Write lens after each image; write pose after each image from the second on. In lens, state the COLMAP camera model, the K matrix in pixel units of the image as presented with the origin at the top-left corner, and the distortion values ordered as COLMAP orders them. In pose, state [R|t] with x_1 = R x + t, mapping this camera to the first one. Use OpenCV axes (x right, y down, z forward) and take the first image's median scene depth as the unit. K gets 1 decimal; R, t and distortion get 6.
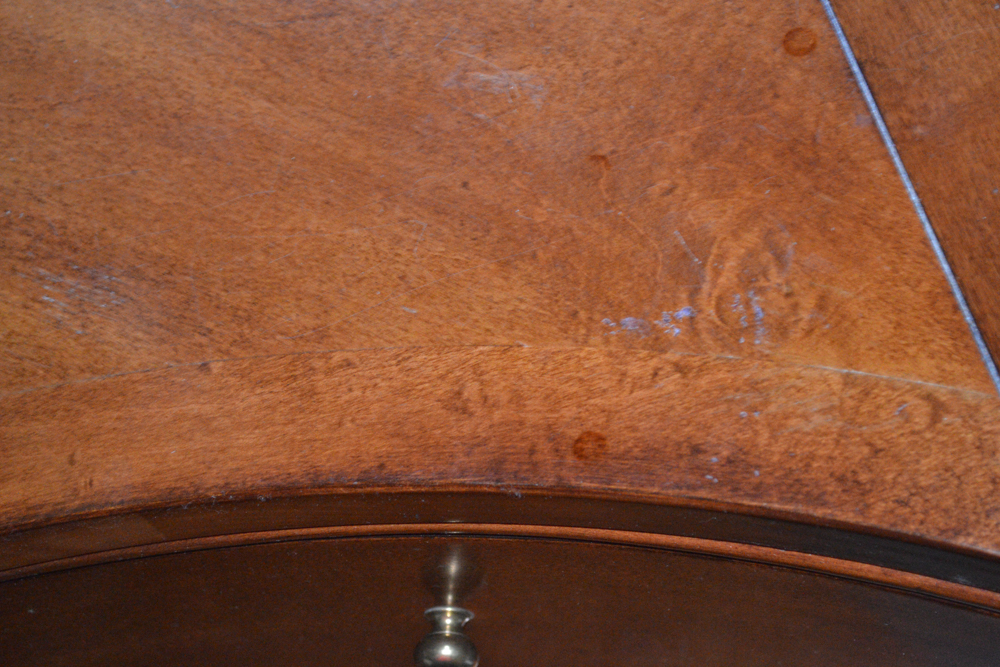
lens RADIAL K [[2355.0, 0, 500.1], [0, 2355.0, 334.3], [0, 0, 1]] dist [0.007778, 0.000000]
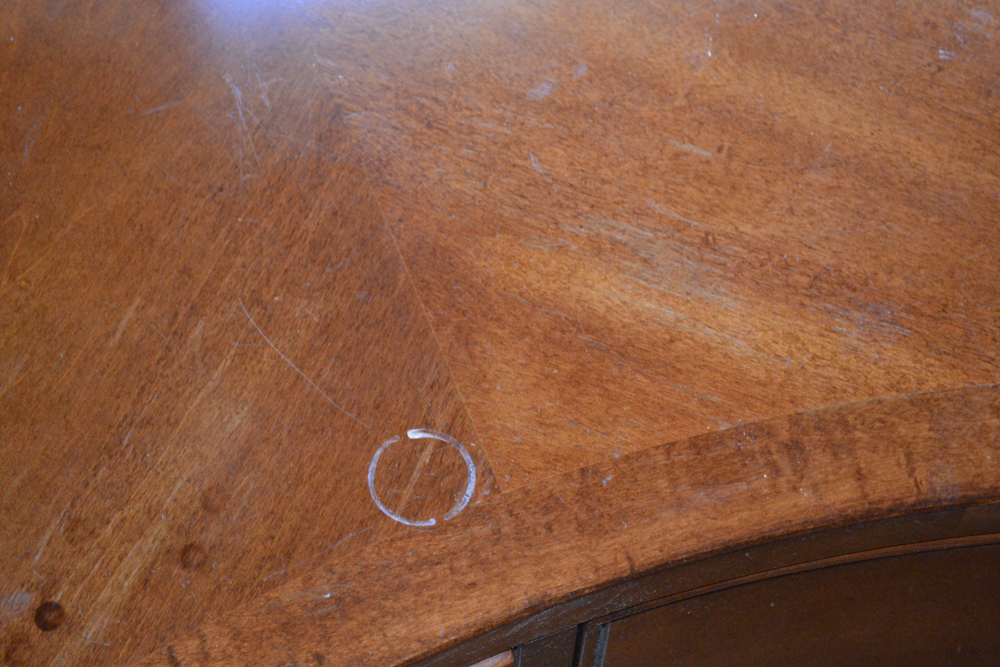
lens RADIAL K [[2035.2, 0, 499.9], [0, 2035.2, 332.5], [0, 0, 1]] dist [0.040207, 0.000000]
pose [[0.973958, 0.036718, 0.223734, -0.577063], [-0.022065, 0.997466, -0.067643, 0.058460], [-0.225650, 0.060944, 0.972300, 0.045030]]
